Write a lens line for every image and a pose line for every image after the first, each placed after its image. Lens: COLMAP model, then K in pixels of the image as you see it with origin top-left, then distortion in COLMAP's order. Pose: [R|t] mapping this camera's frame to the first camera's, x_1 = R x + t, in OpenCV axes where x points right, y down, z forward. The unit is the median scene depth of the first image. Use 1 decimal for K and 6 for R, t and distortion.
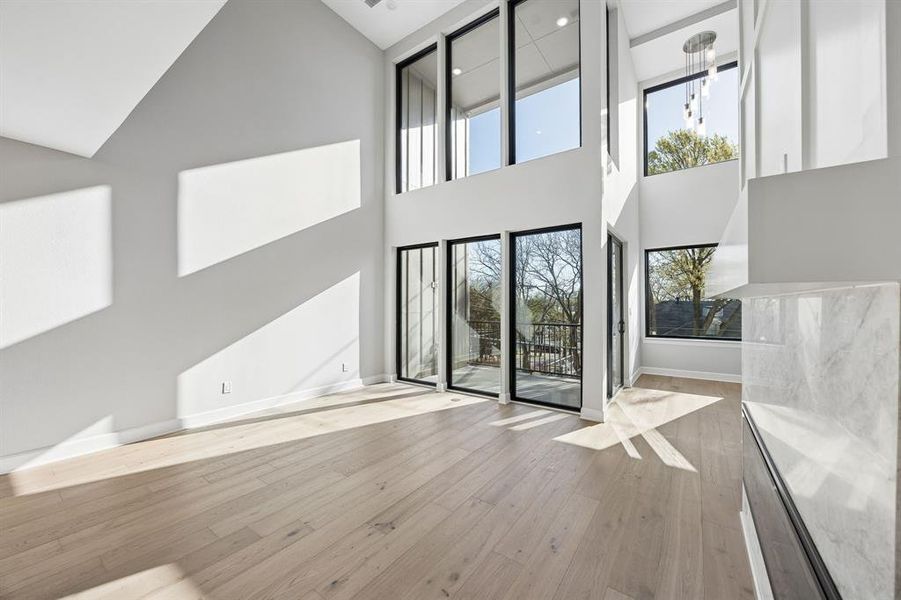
lens RADIAL K [[345.8, 0, 450.5], [0, 345.8, 306.5], [0, 0, 1]] dist [-0.012787, -0.000085]
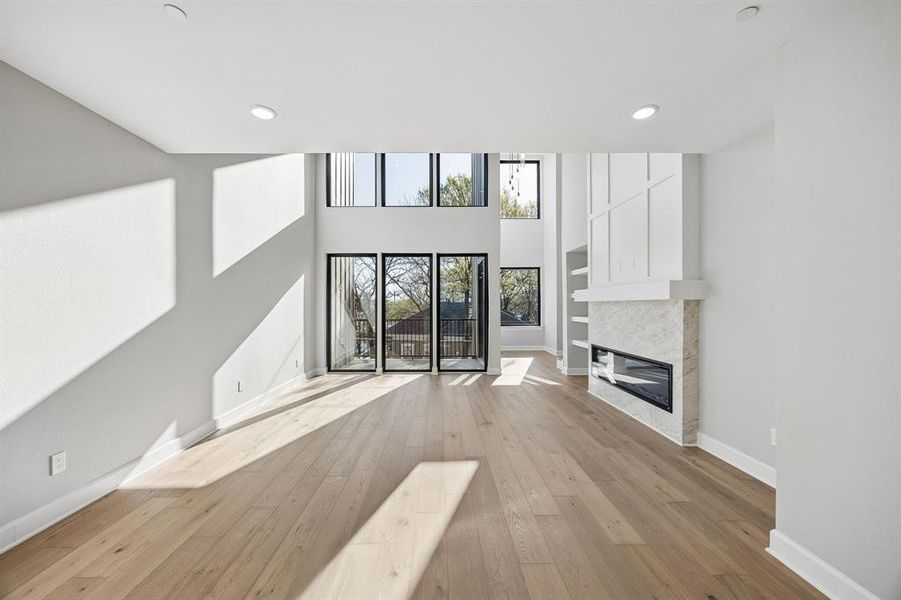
lens RADIAL K [[354.0, 0, 447.3], [0, 354.0, 296.4], [0, 0, 1]] dist [0.000854, 0.000092]
pose [[0.800191, 0.010308, 0.599656, -0.741225], [0.006836, 0.999631, -0.026305, -0.000128], [-0.599706, 0.025149, 0.799825, -0.206849]]
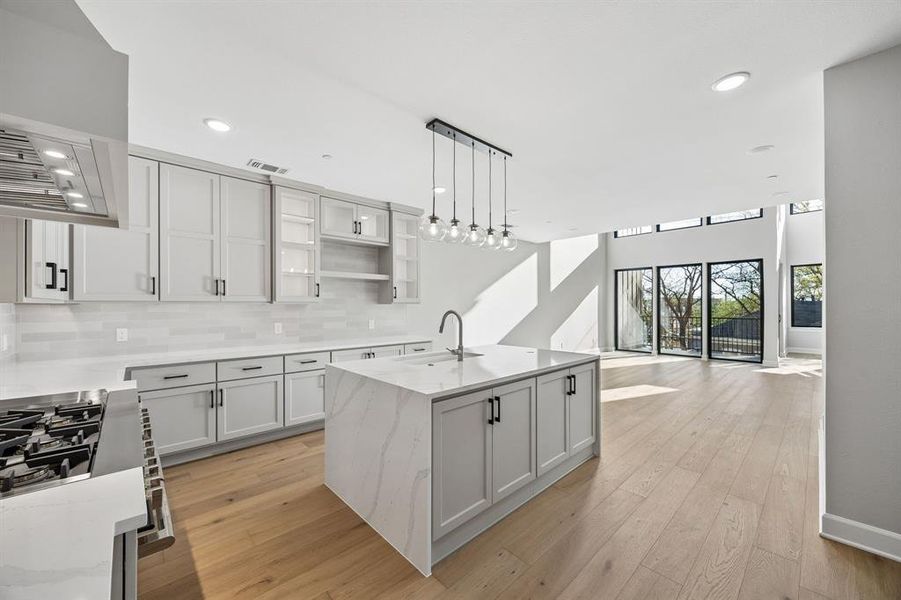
lens RADIAL K [[341.1, 0, 447.4], [0, 341.1, 304.0], [0, 0, 1]] dist [0.000086, 0.000017]
pose [[0.980109, -0.003499, -0.198430, -0.856784], [0.001894, 0.999964, -0.008281, 0.005559], [0.198452, 0.007740, 0.980080, -1.043002]]
